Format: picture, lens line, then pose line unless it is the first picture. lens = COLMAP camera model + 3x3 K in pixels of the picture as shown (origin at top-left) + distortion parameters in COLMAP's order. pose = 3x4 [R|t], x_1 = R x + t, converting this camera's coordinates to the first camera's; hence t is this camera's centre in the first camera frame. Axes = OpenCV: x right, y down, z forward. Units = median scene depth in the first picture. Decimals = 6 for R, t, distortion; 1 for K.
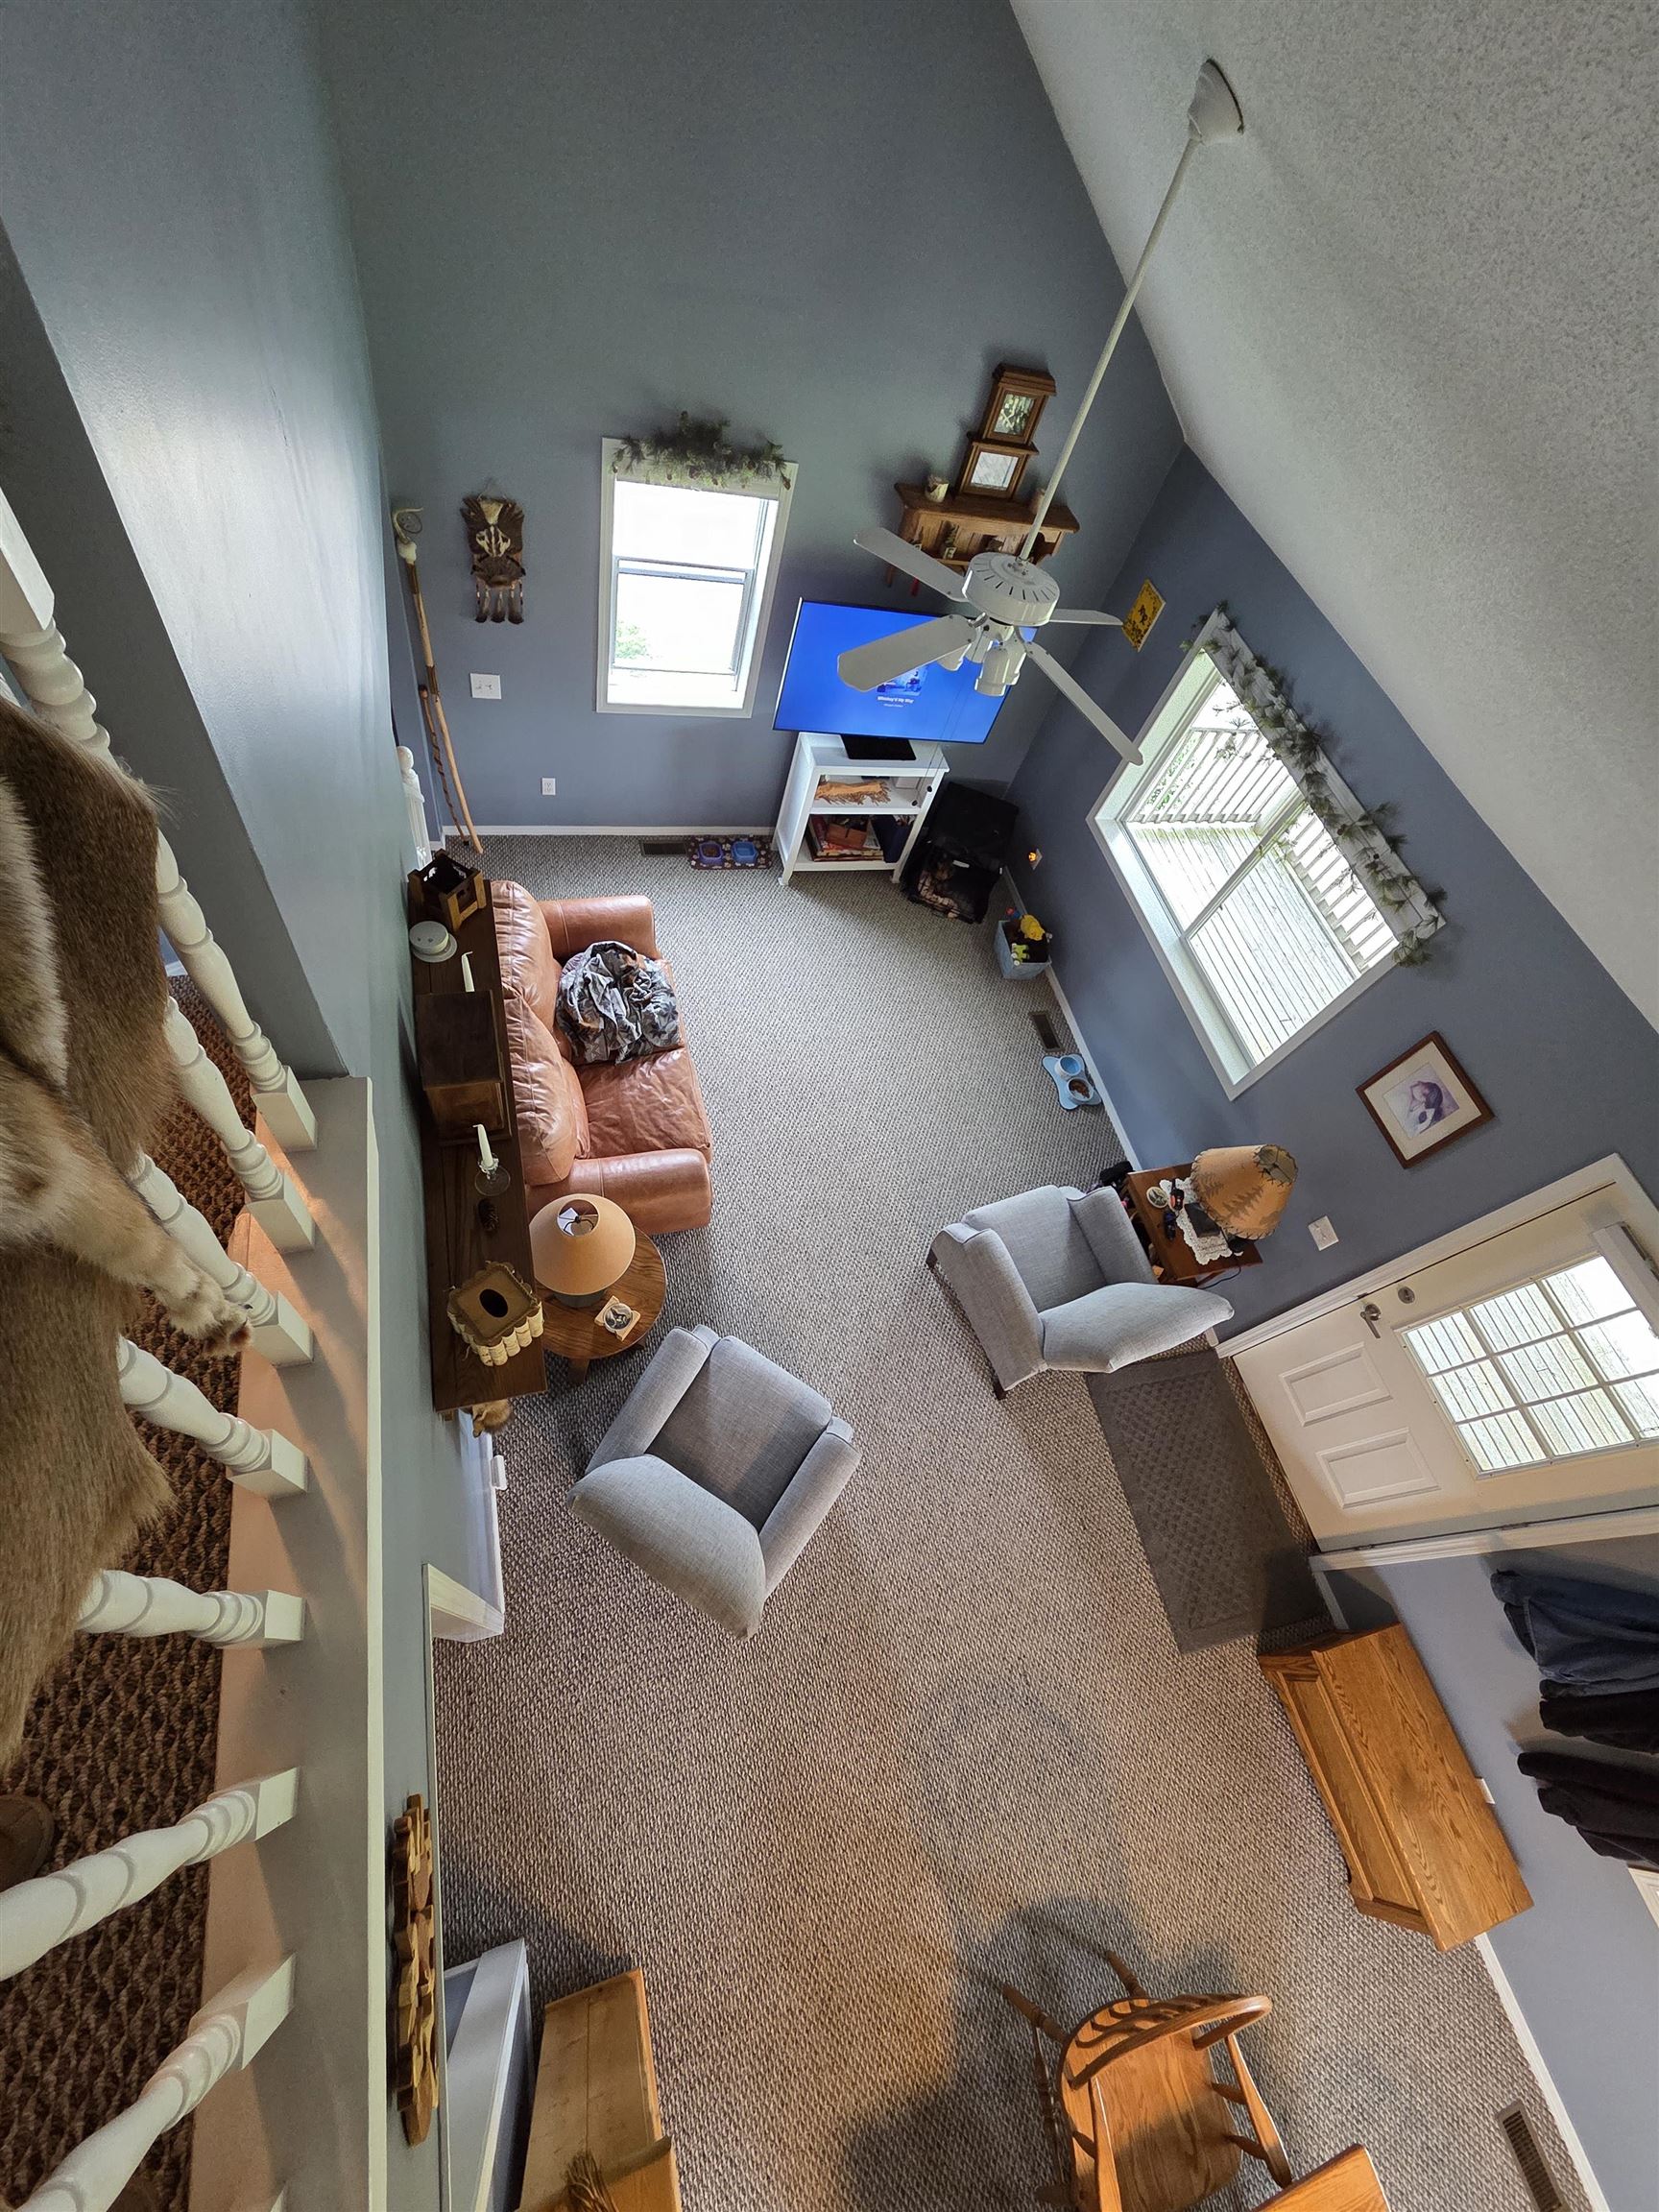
lens RADIAL K [[899.9, 0, 830.4], [0, 899.9, 1110.0], [0, 0, 1]] dist [-0.000103, 0.000433]
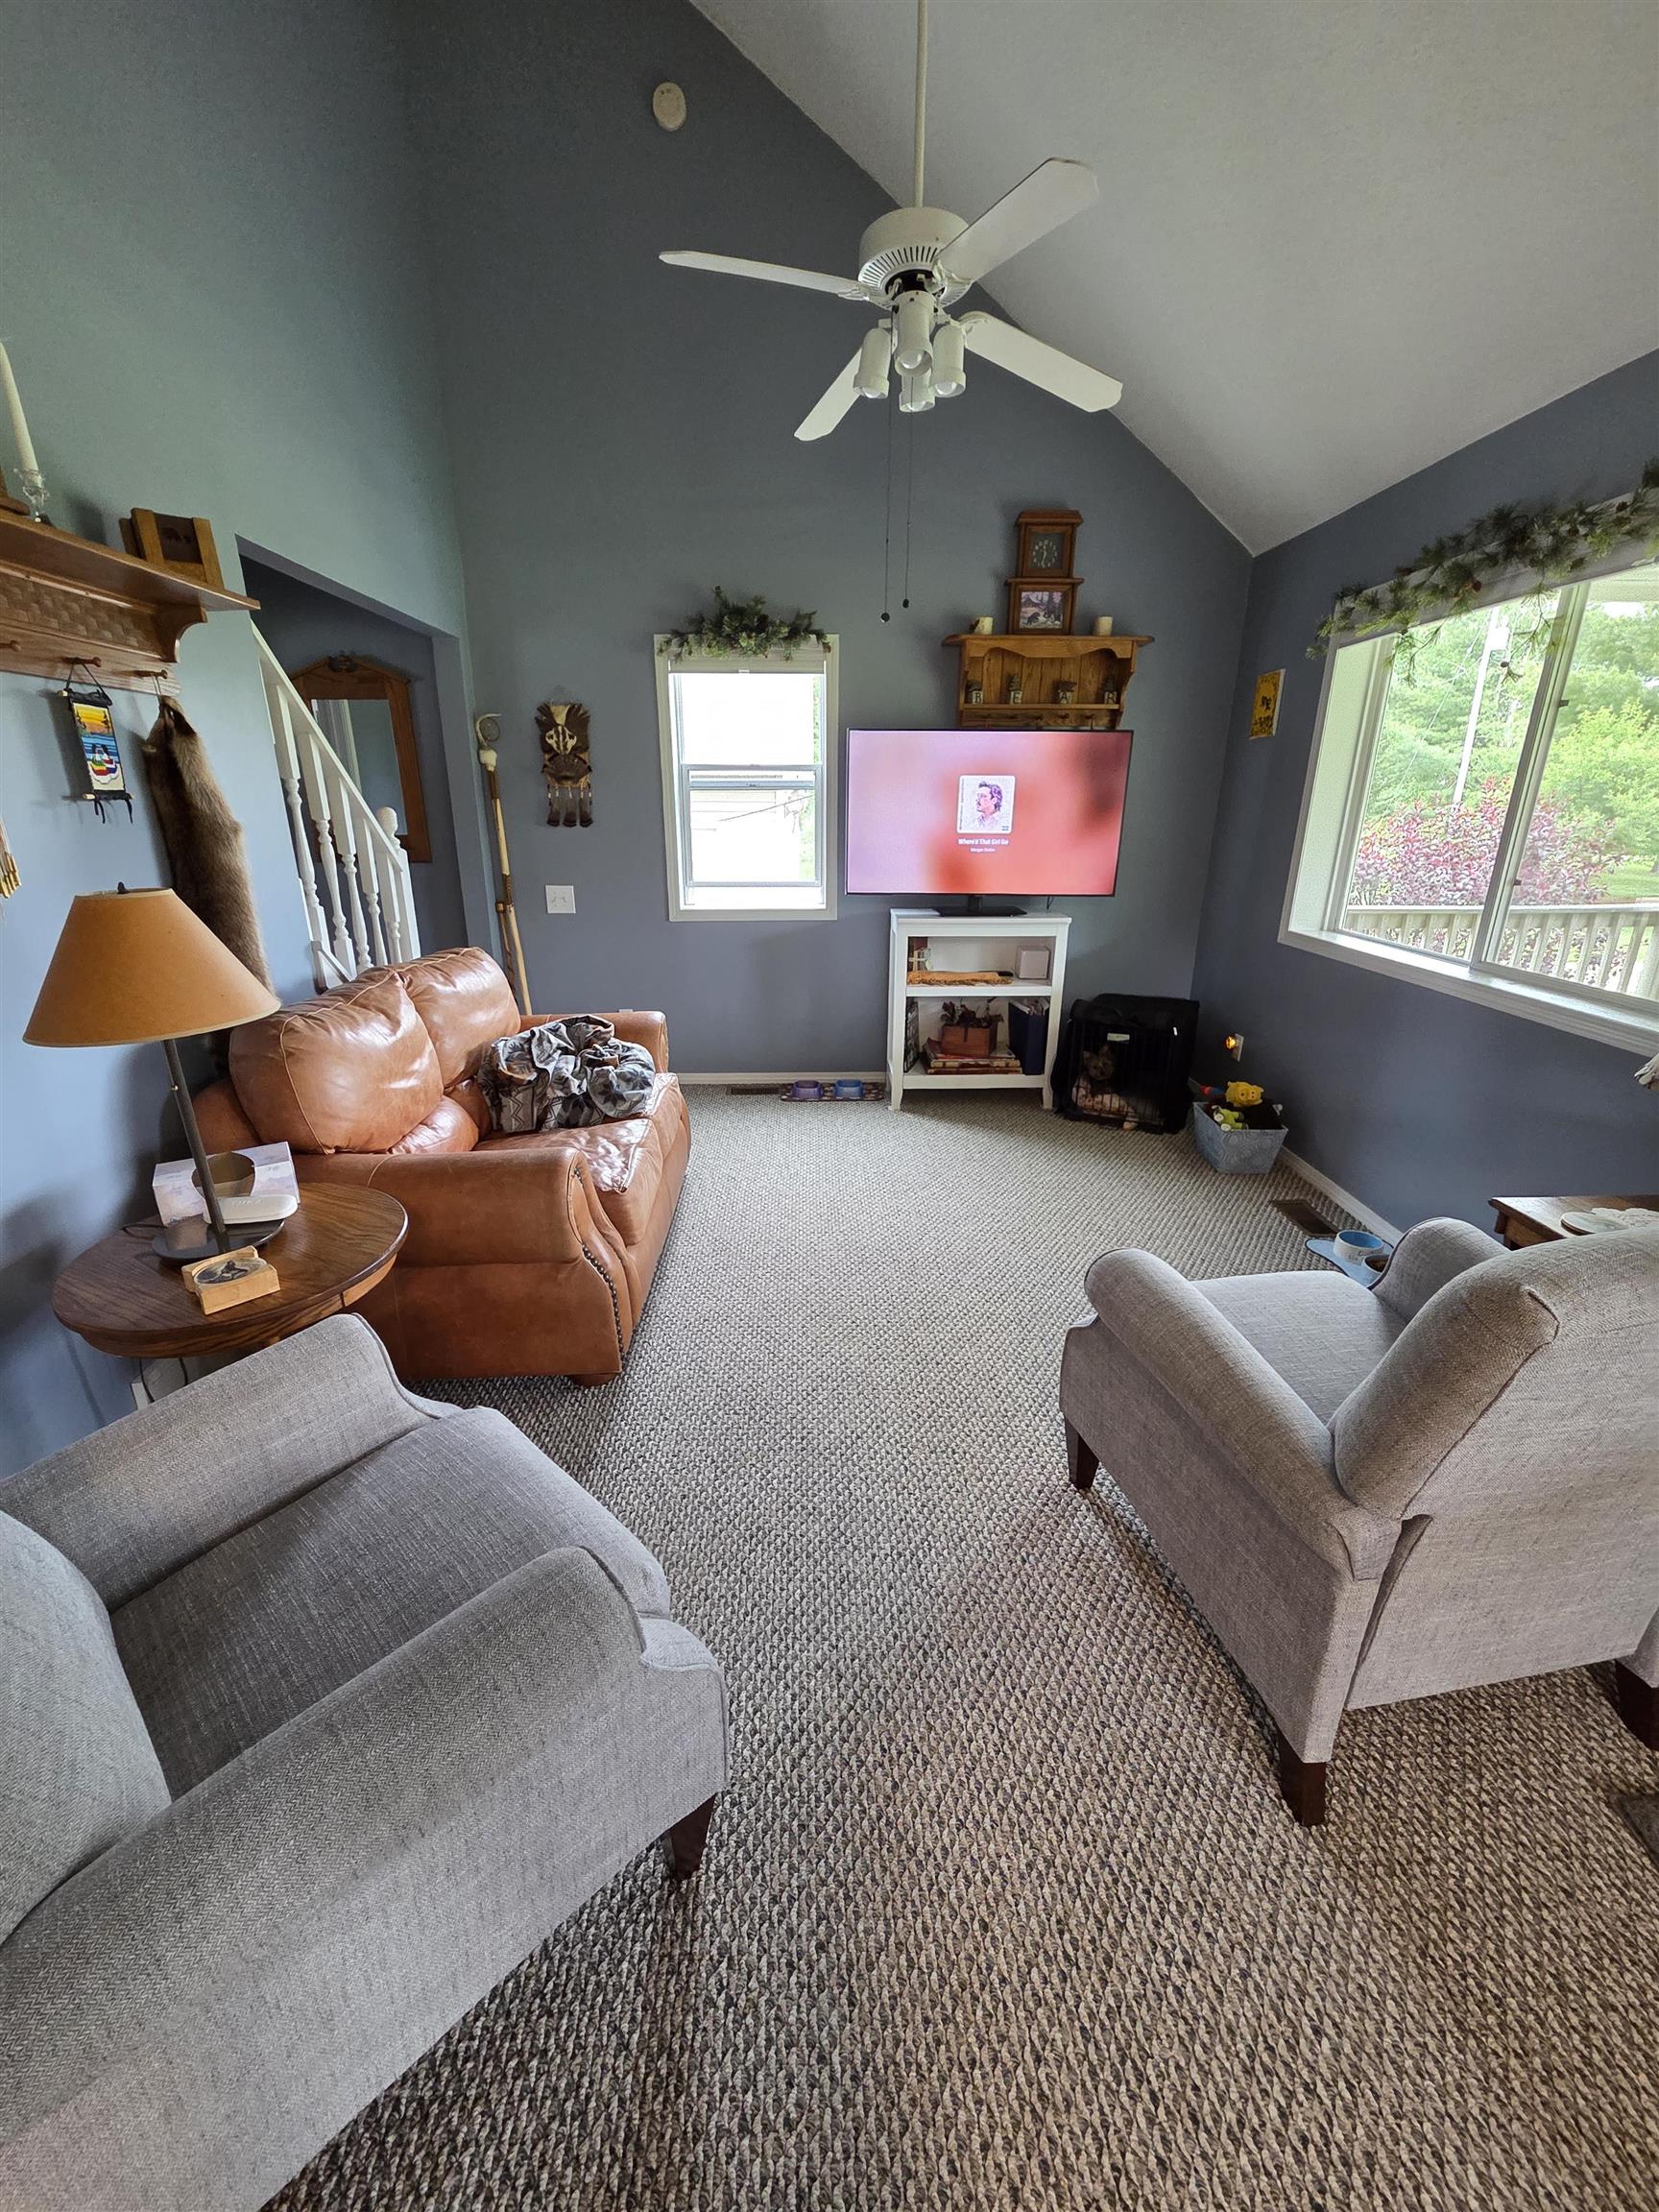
lens RADIAL K [[899.9, 0, 828.6], [0, 899.9, 1108.8], [0, 0, 1]] dist [-0.000103, 0.000433]
pose [[0.947172, -0.148709, -0.284167, 0.159038], [-0.074529, 0.759705, -0.645982, 0.353733], [0.311947, 0.633035, 0.708489, 0.573318]]
